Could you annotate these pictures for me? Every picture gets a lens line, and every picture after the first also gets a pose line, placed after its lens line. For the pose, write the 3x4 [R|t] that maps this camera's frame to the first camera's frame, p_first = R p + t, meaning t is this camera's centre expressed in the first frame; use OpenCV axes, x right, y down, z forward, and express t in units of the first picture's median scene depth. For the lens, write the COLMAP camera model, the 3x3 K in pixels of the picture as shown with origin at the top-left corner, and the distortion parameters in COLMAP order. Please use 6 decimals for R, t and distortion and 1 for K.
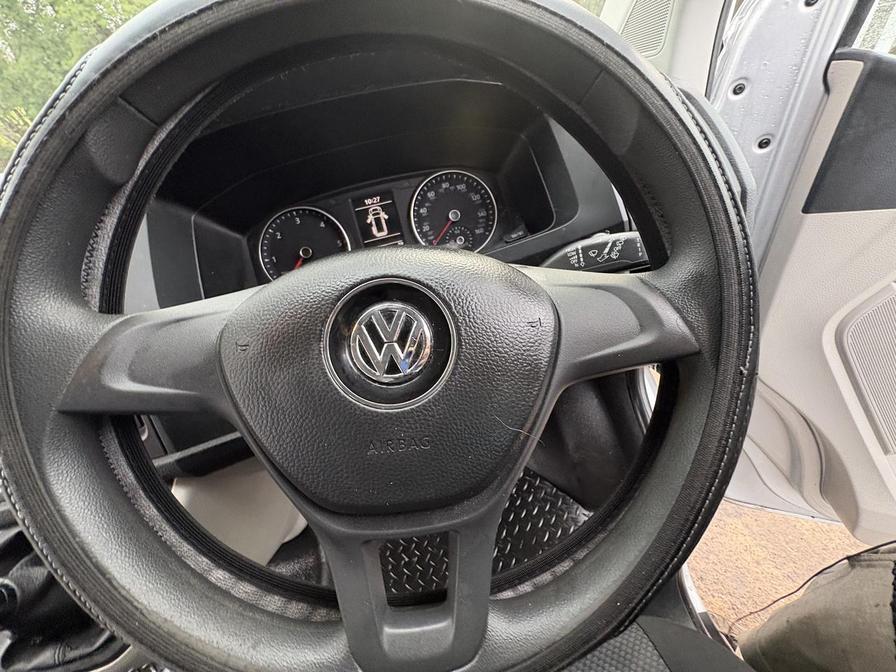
lens RADIAL K [[353.6, 0, 456.3], [0, 353.6, 331.8], [0, 0, 1]] dist [-0.002121, -0.000334]
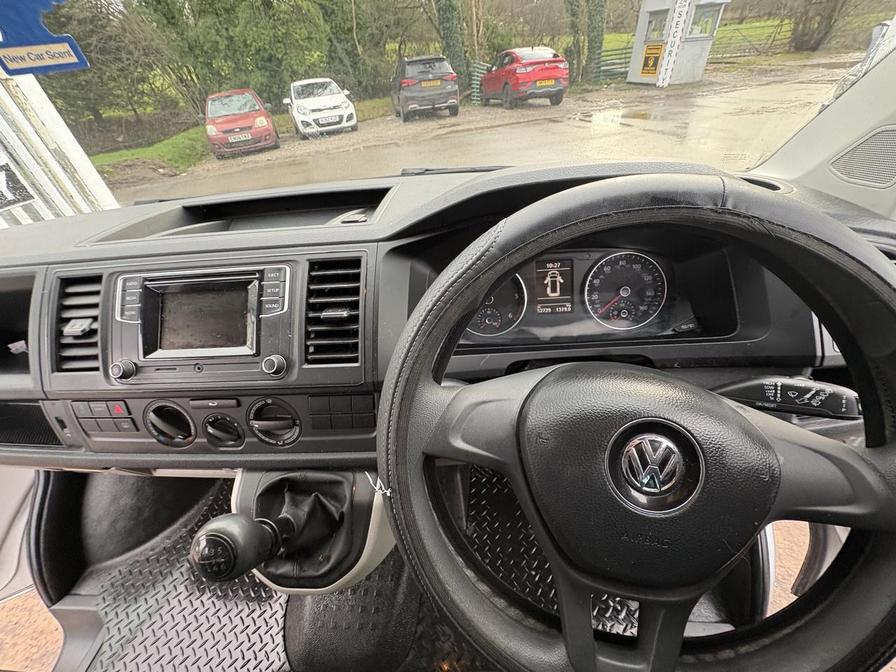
lens RADIAL K [[353.6, 0, 451.0], [0, 353.6, 334.7], [0, 0, 1]] dist [-0.002121, -0.000334]
pose [[0.963323, 0.214714, -0.160955, -0.333237], [-0.207946, 0.976421, 0.057979, -0.153623], [0.169608, -0.022382, 0.985257, -0.190580]]
